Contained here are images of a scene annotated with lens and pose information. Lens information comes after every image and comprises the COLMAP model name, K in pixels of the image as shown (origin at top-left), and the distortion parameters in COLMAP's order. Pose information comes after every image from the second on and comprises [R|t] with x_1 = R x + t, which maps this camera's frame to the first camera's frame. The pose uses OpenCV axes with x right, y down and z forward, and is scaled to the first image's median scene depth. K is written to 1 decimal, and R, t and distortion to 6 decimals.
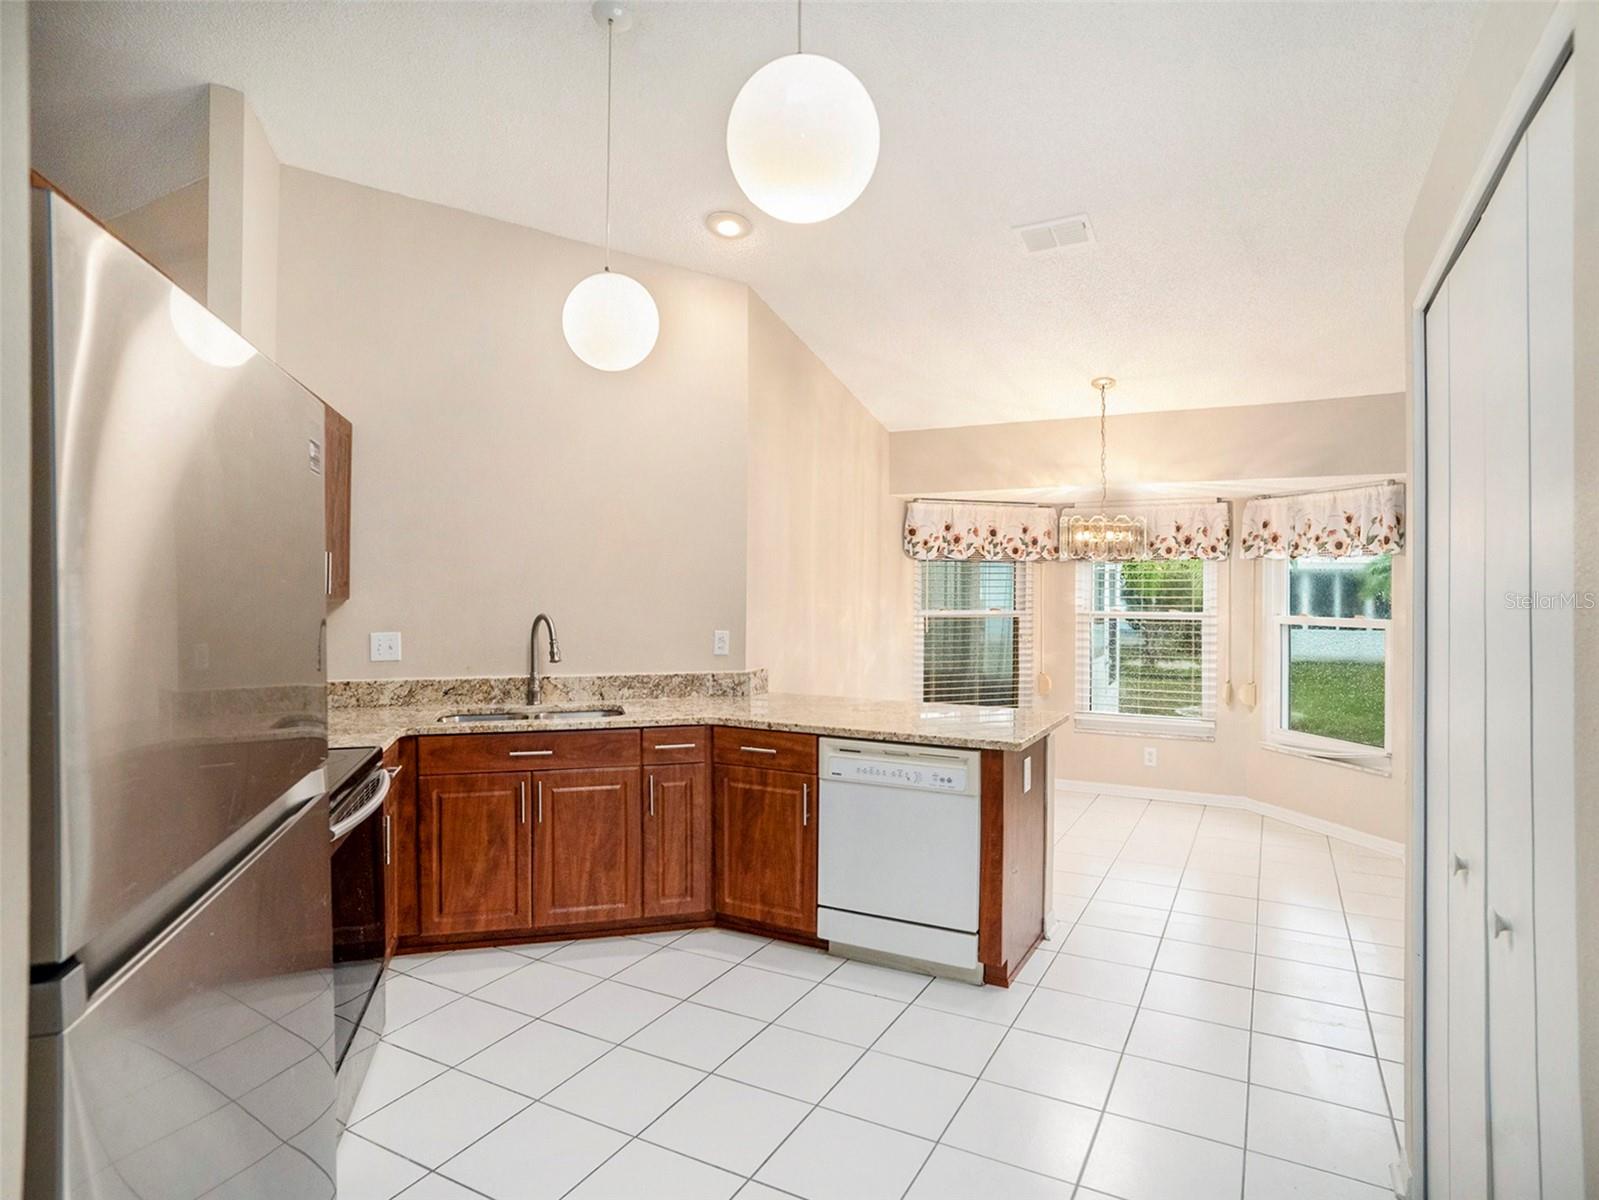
lens RADIAL K [[876.2, 0, 827.3], [0, 876.2, 604.8], [0, 0, 1]] dist [-0.077143, 0.039712]
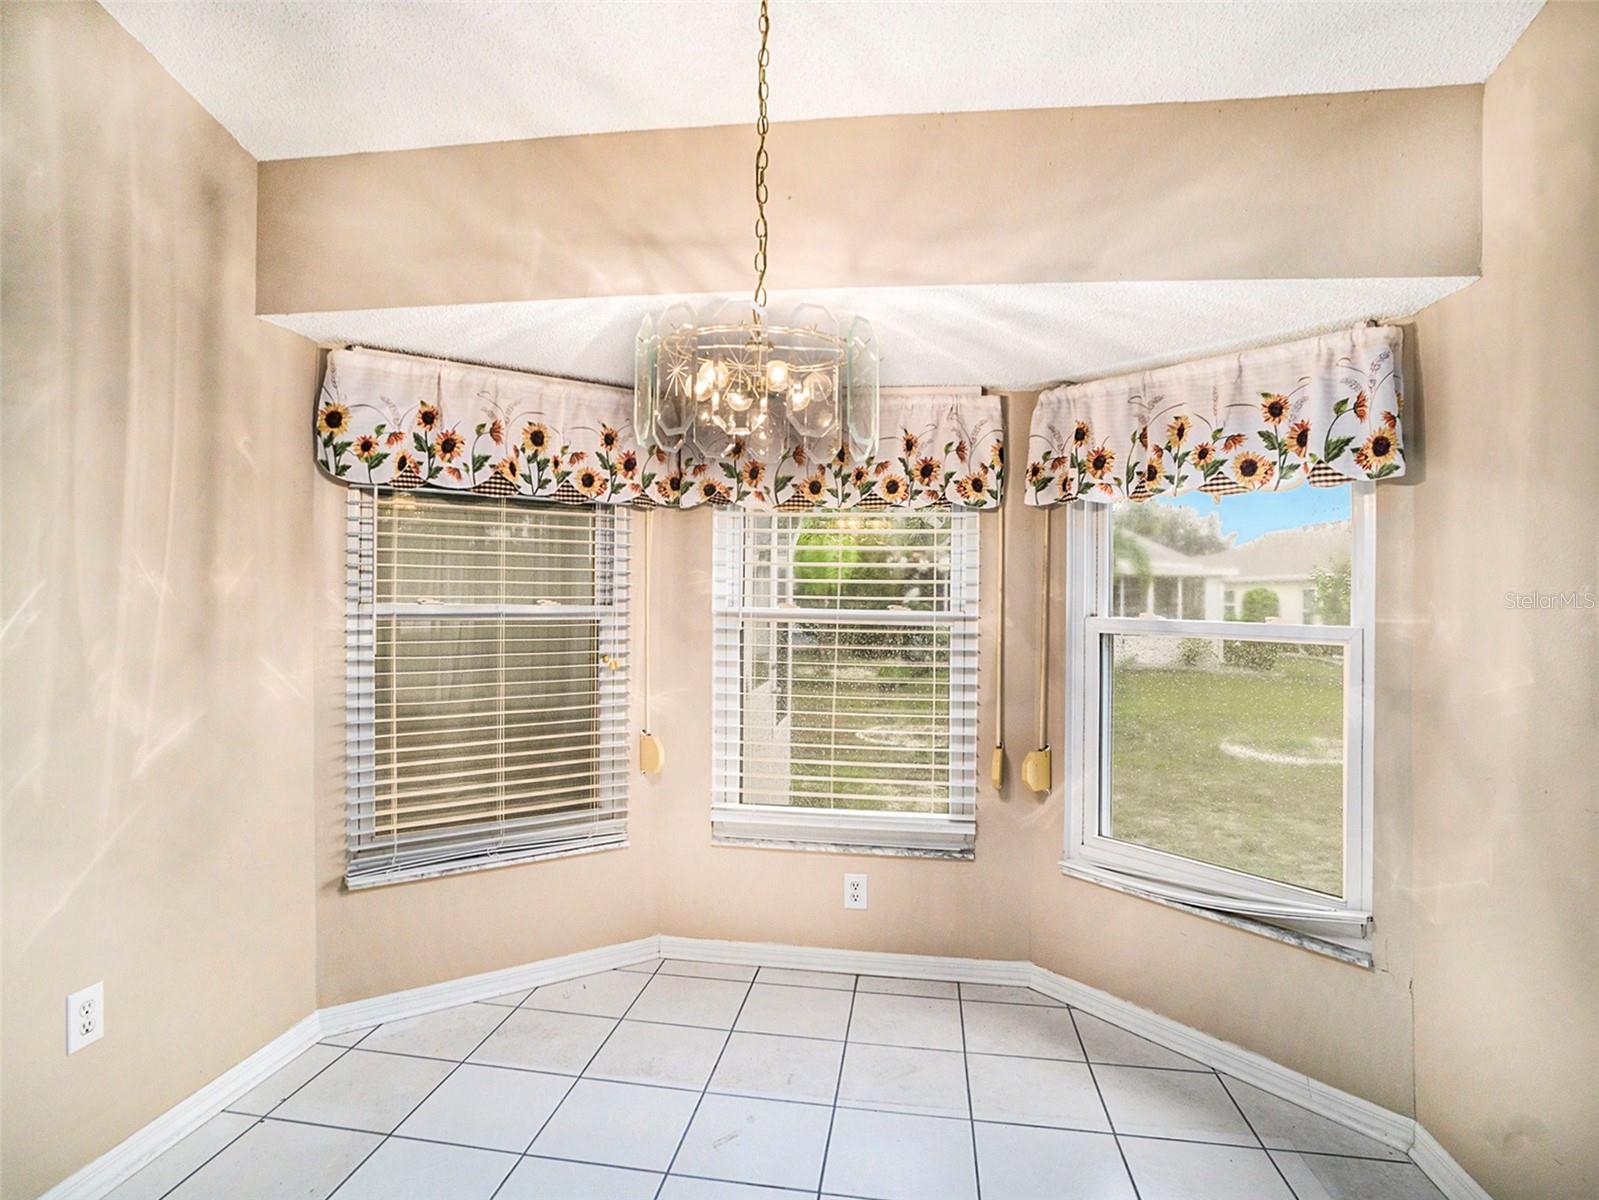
lens RADIAL K [[905.8, 0, 799.4], [0, 905.8, 582.1], [0, 0, 1]] dist [-0.059856, 0.029185]
pose [[0.943980, 0.013980, 0.329705, 0.169290], [-0.004826, 0.999580, -0.028565, 0.007622], [-0.329966, 0.025374, 0.943652, 0.518225]]
